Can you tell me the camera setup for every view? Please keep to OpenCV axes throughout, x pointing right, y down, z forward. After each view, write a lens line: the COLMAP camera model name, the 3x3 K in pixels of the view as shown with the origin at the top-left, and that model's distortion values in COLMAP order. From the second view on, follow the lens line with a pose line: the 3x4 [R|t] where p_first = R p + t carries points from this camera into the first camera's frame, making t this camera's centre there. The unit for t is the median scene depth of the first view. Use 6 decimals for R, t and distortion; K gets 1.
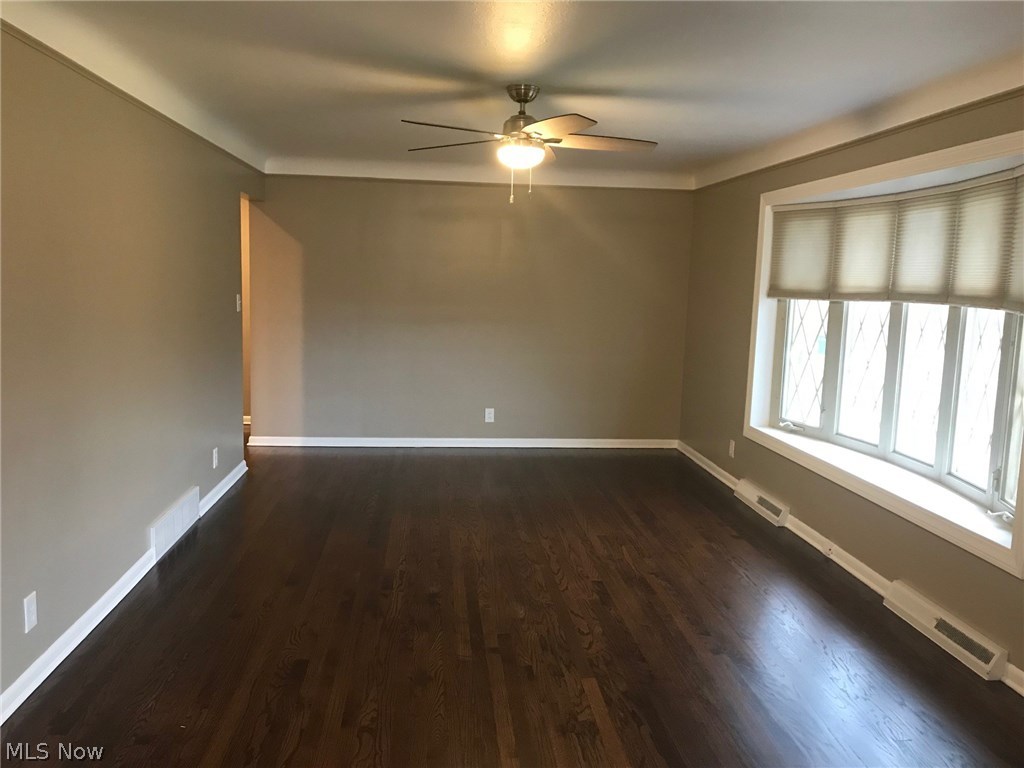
lens RADIAL K [[838.1, 0, 512.6], [0, 838.1, 386.6], [0, 0, 1]] dist [0.048879, -0.063747]
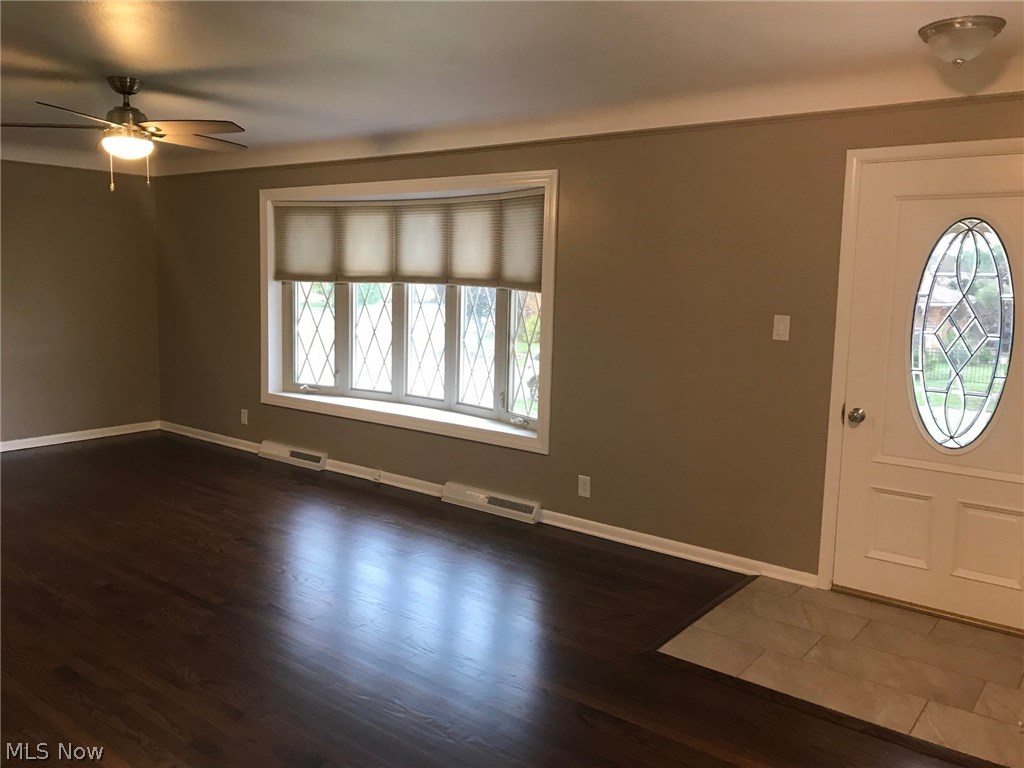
lens RADIAL K [[838.1, 0, 514.4], [0, 838.1, 383.6], [0, 0, 1]] dist [0.048879, -0.063747]
pose [[0.683423, -0.107454, 0.722071, -0.391693], [0.092030, 0.993898, 0.060802, -0.006373], [-0.724198, 0.024898, 0.689142, -0.036375]]
